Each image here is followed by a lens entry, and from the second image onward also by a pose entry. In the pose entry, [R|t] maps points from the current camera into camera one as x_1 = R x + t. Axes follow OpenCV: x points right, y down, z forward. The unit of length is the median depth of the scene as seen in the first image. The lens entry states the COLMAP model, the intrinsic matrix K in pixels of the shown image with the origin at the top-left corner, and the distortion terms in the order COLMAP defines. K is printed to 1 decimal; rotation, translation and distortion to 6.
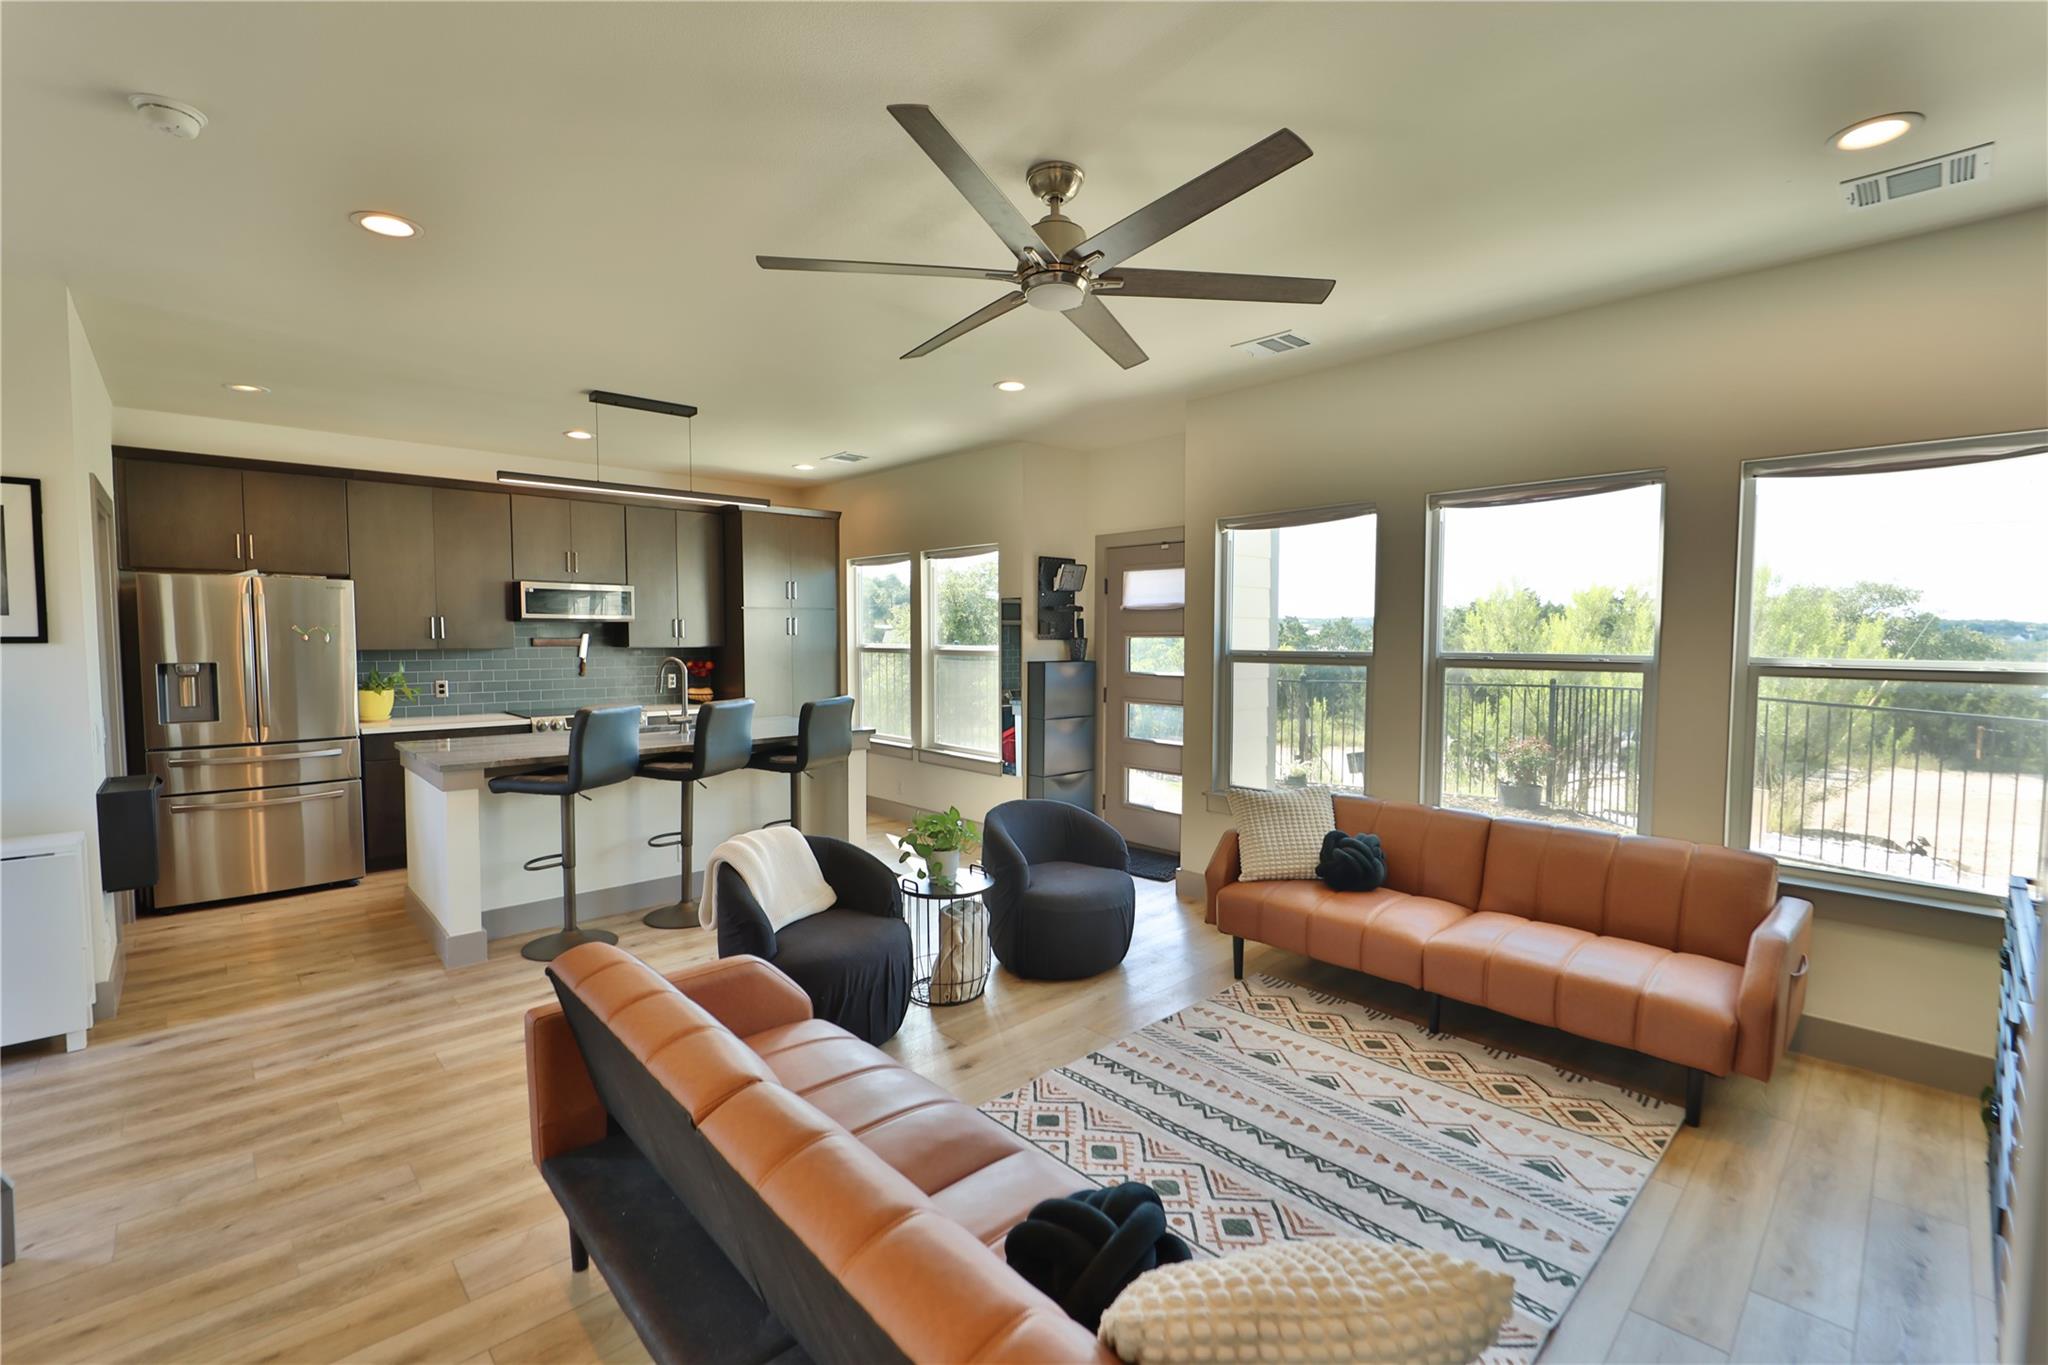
lens RADIAL K [[887.2, 0, 1021.6], [0, 887.2, 682.1], [0, 0, 1]] dist [-0.013565, -0.000344]
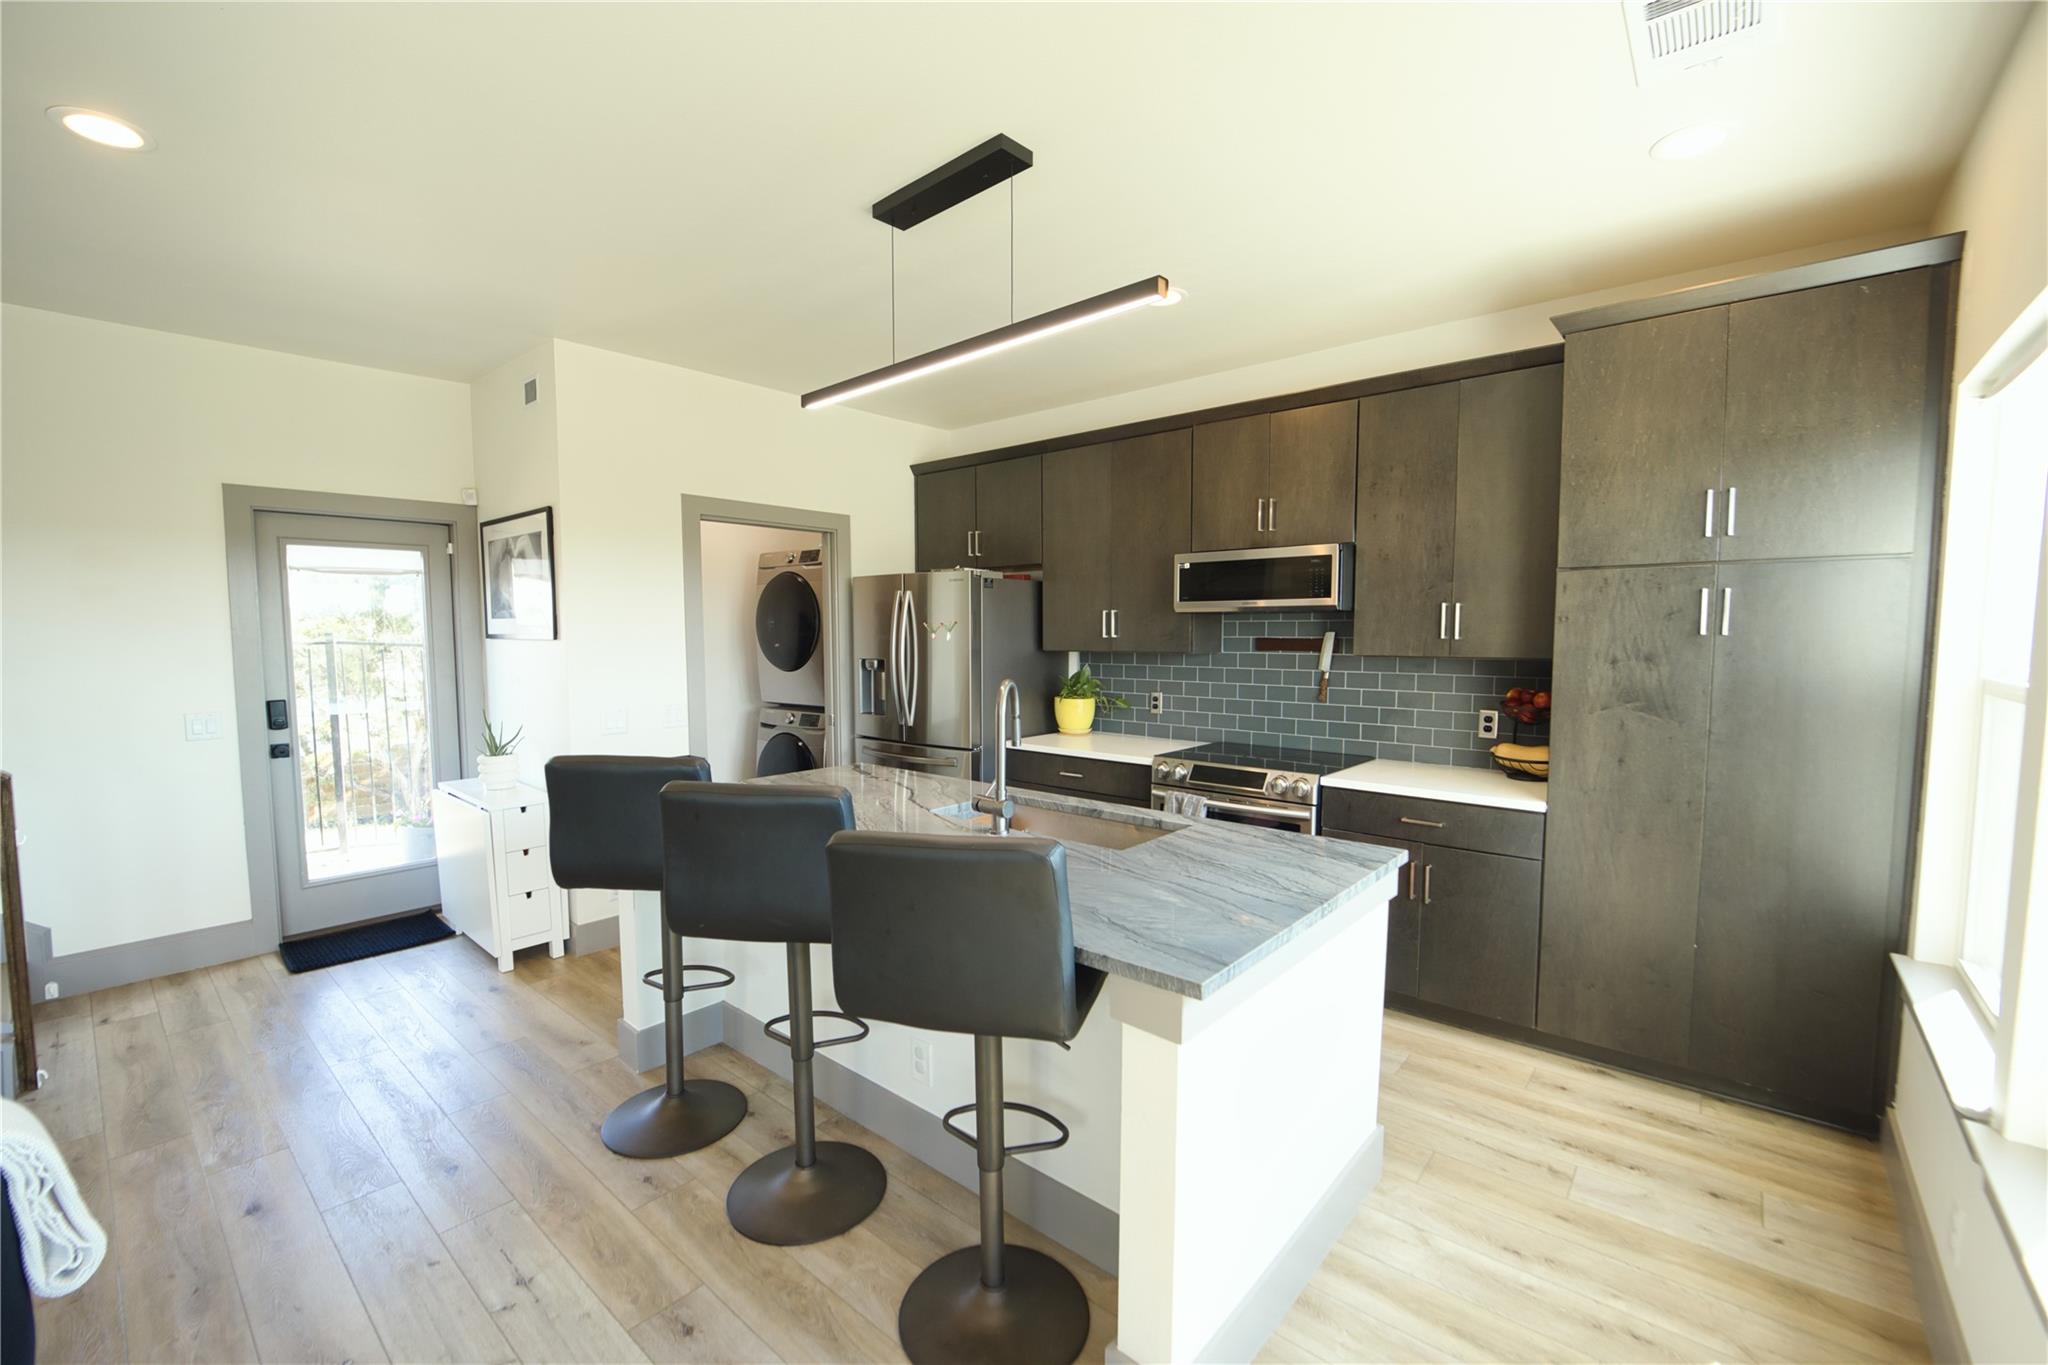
lens RADIAL K [[848.1, 0, 1024.0], [0, 848.1, 682.5], [0, 0, 1]] dist [0.010892, -0.000014]
pose [[0.108863, 0.059539, -0.992272, 0.145030], [-0.055641, 0.997005, 0.053718, -0.082103], [0.992498, 0.049363, 0.111850, 1.486957]]
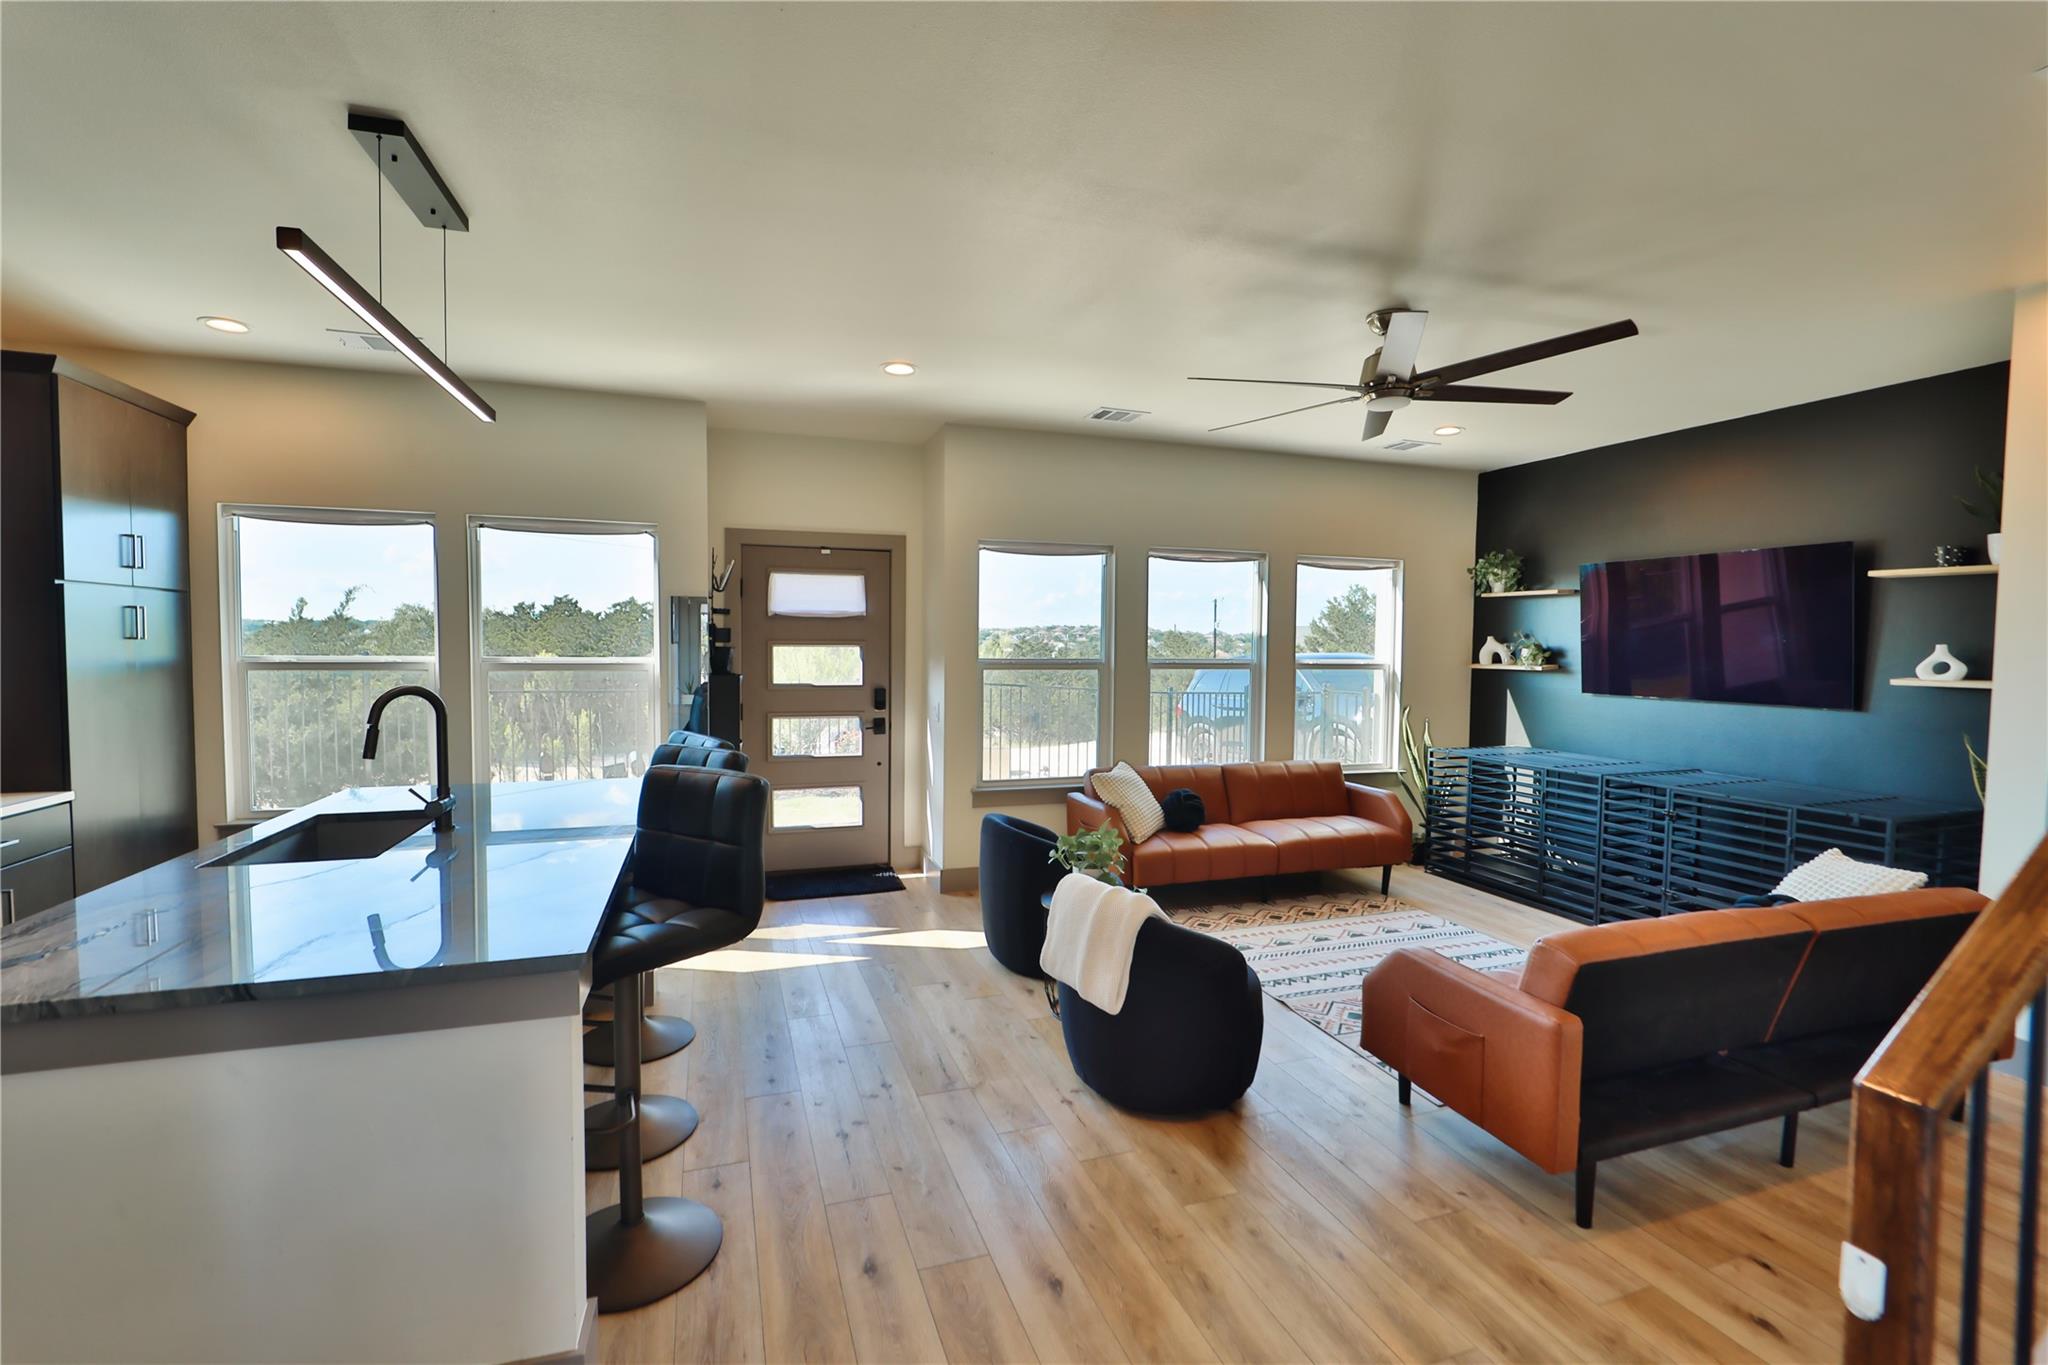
lens RADIAL K [[887.2, 0, 1021.6], [0, 887.2, 682.1], [0, 0, 1]] dist [-0.013565, -0.000344]
pose [[0.411589, -0.033532, 0.910753, -1.109990], [0.041001, 0.998992, 0.018252, -0.036781], [-0.910447, 0.029830, 0.412549, 0.733248]]
